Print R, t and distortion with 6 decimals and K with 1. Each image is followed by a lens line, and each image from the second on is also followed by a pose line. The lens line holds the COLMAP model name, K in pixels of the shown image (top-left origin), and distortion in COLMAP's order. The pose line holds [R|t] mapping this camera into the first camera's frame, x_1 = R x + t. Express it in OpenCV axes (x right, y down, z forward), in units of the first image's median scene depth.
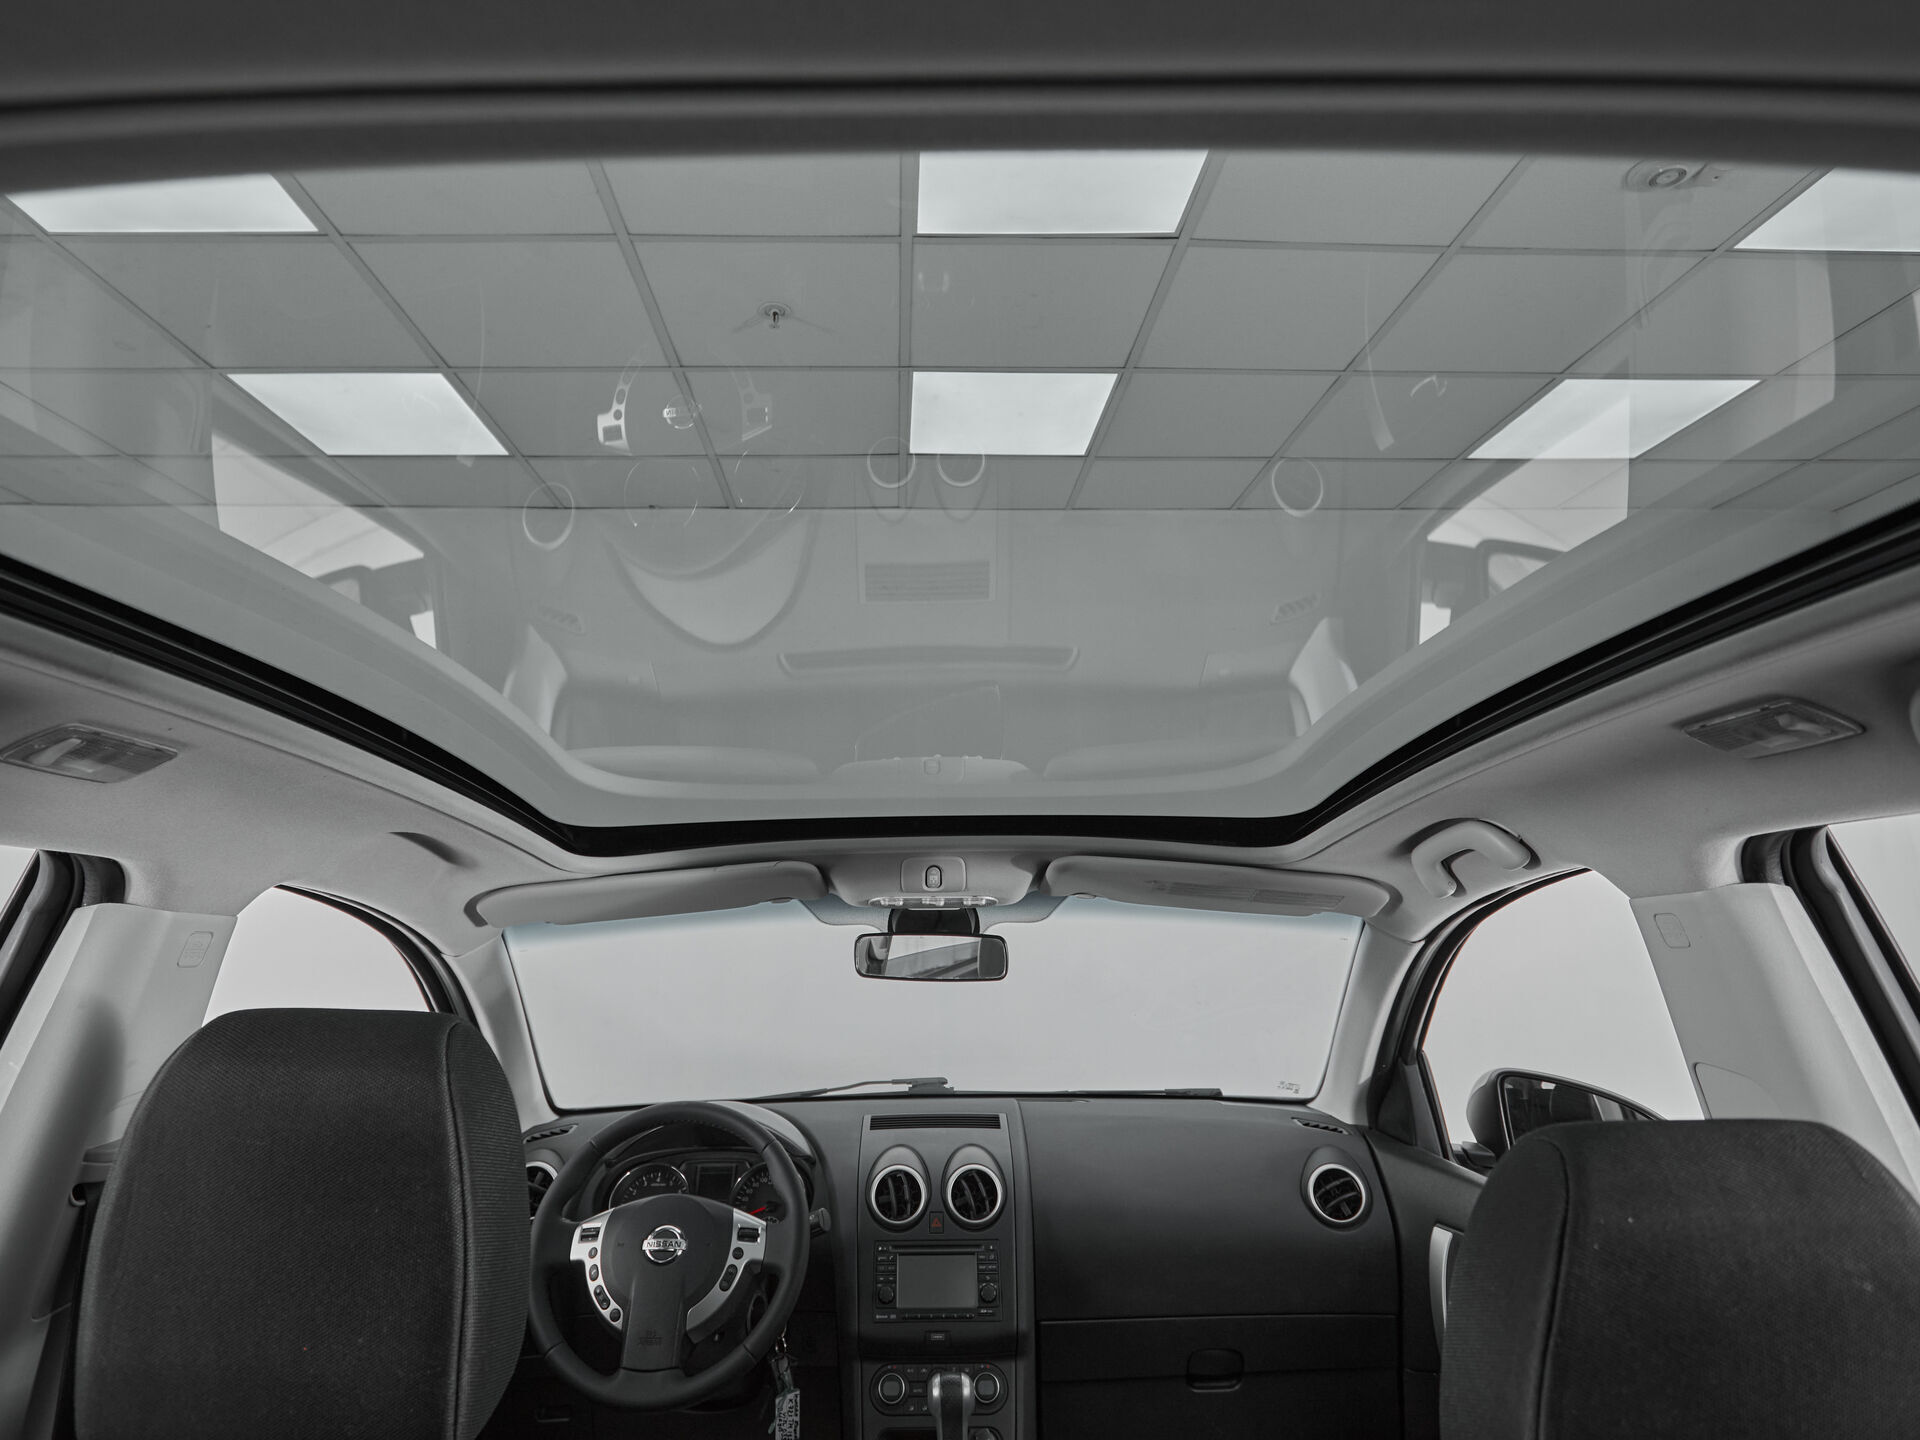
lens RADIAL K [[1123.9, 0, 933.7], [0, 1123.9, 651.1], [0, 0, 1]] dist [0.001499, 0.000653]
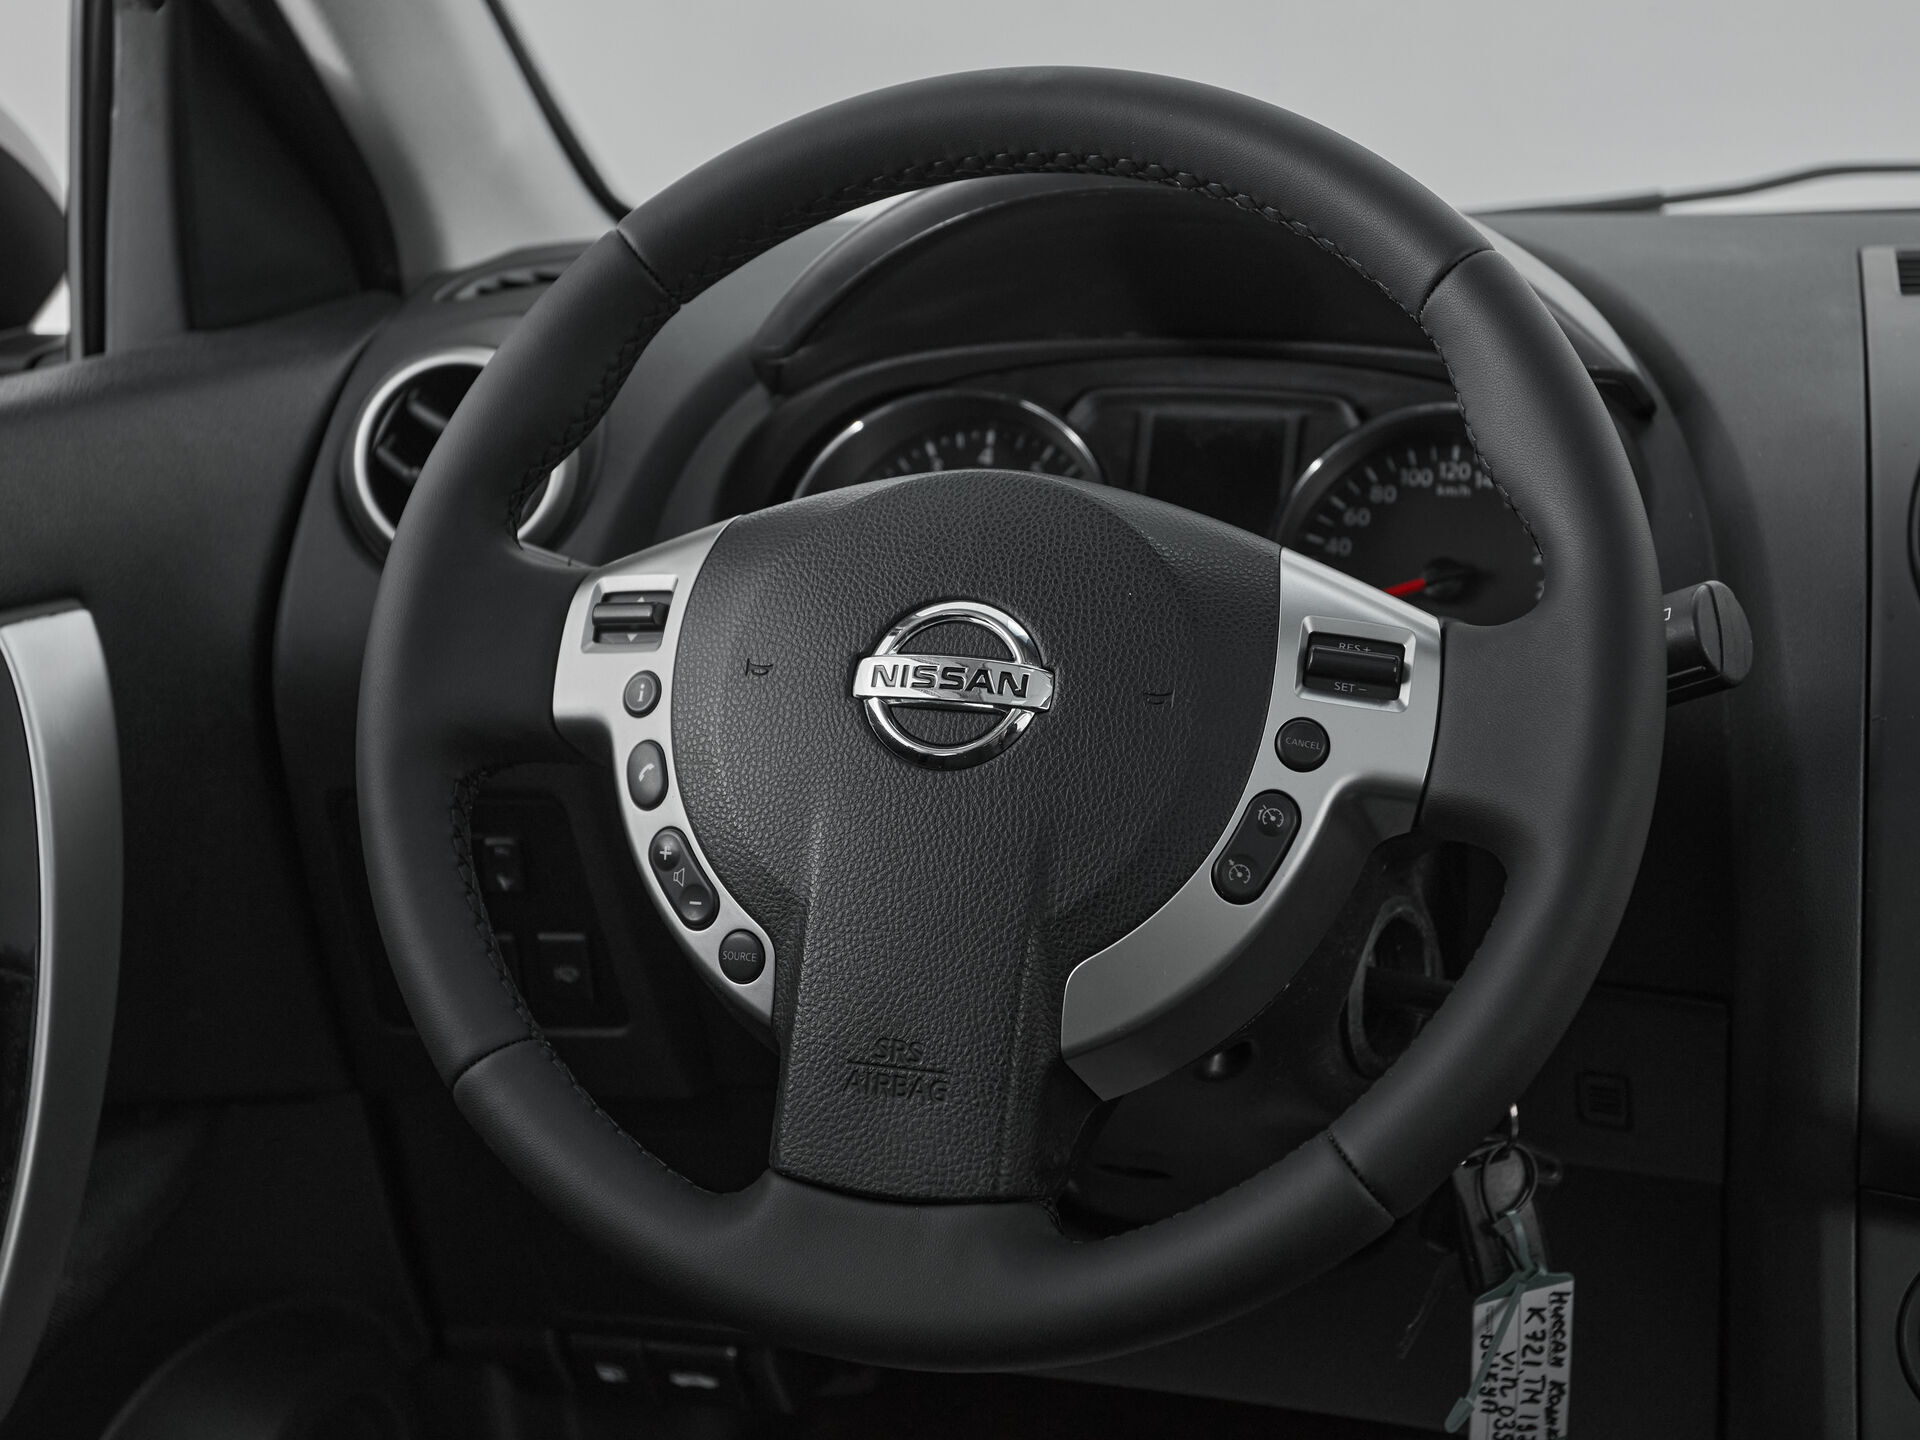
lens RADIAL K [[2840.7, 0, 951.3], [0, 2840.7, 721.5], [0, 0, 1]] dist [0.019726, 0.000000]
pose [[0.957205, 0.071227, -0.280510, -0.084726], [0.066780, 0.888728, 0.453545, 0.273738], [0.281602, -0.452868, 0.845938, 0.510798]]
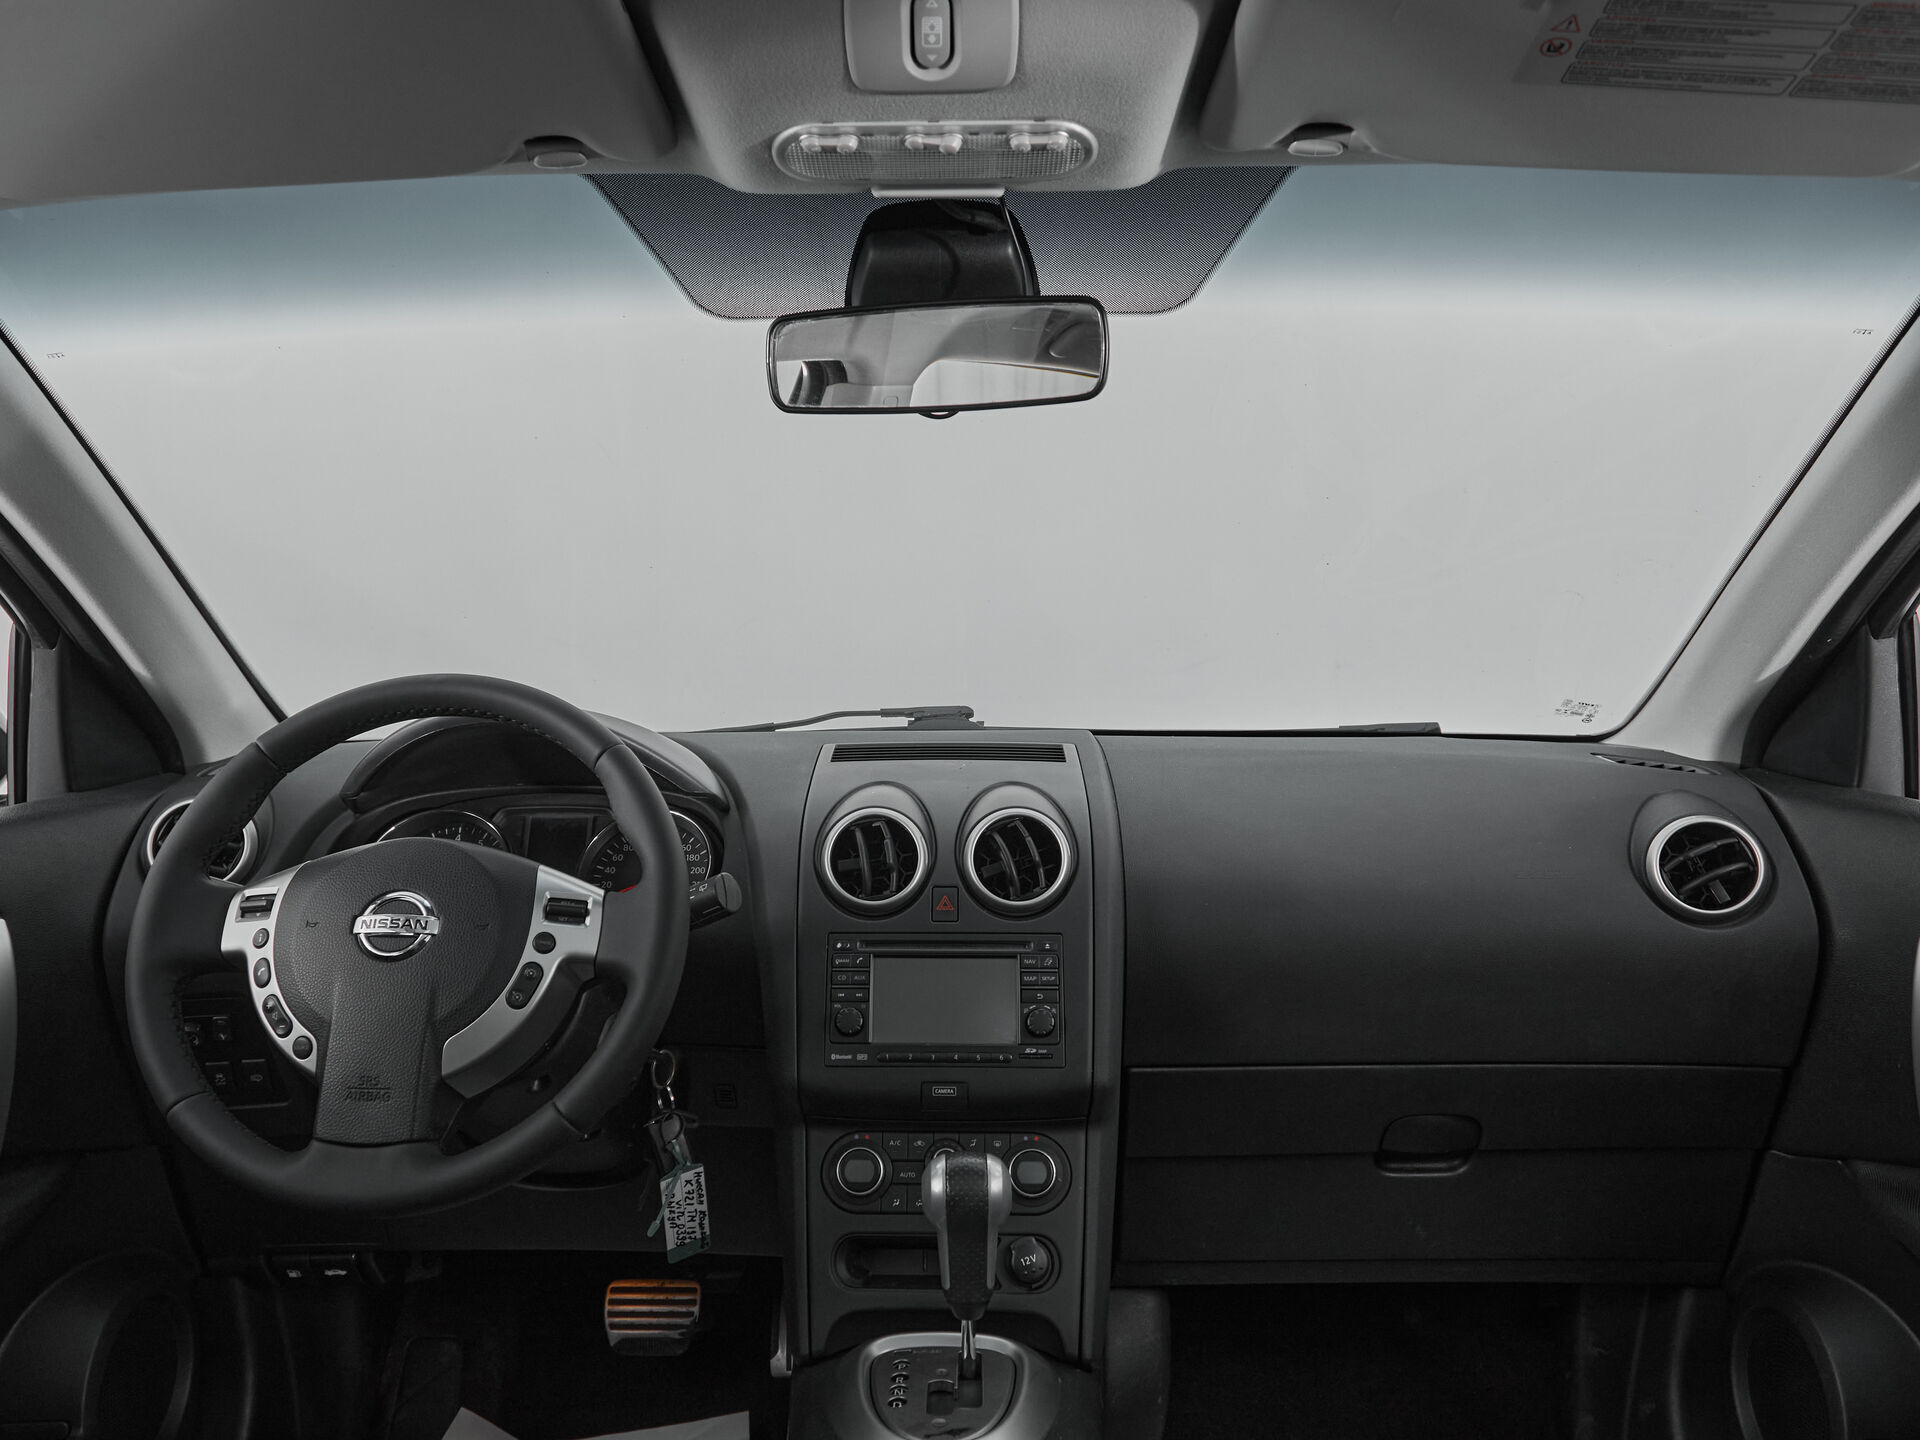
lens RADIAL K [[1345.7, 0, 931.5], [0, 1345.7, 803.4], [0, 0, 1]] dist [-0.000835, -0.005652]
pose [[0.999608, 0.010838, -0.025806, 0.012191], [-0.001235, 0.938169, 0.346175, 0.249810], [0.027962, -0.346008, 0.937815, 0.430394]]
